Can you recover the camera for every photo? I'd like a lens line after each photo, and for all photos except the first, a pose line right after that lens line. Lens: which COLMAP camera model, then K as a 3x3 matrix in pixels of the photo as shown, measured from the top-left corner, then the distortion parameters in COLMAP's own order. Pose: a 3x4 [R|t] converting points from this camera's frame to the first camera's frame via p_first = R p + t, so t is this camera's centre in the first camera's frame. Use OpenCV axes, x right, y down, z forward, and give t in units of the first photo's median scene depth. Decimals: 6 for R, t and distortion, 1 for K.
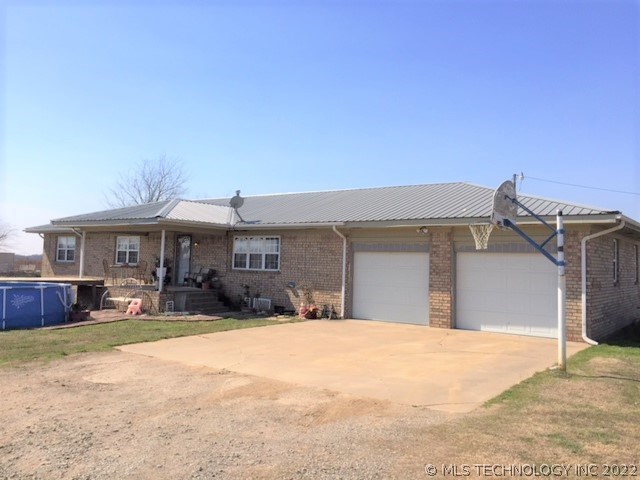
lens RADIAL K [[546.3, 0, 319.1], [0, 546.3, 238.1], [0, 0, 1]] dist [0.065756, -0.062584]
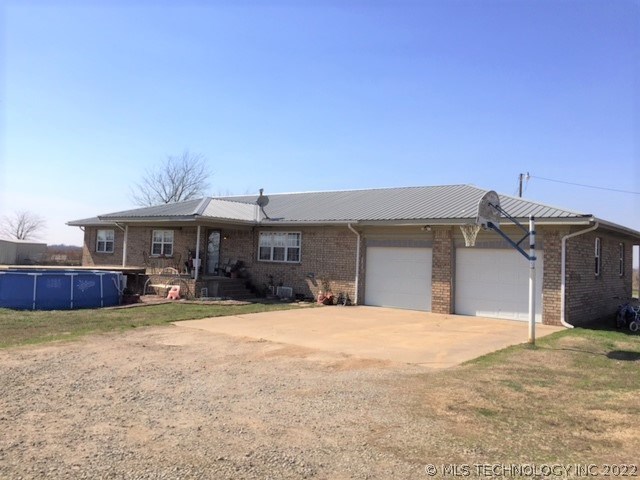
lens RADIAL K [[546.3, 0, 319.7], [0, 546.3, 240.6], [0, 0, 1]] dist [0.065756, -0.062584]
pose [[0.999631, 0.009518, -0.025425, -0.005393], [-0.009077, 0.999807, 0.017406, -0.006991], [0.025586, -0.017169, 0.999525, -0.157617]]
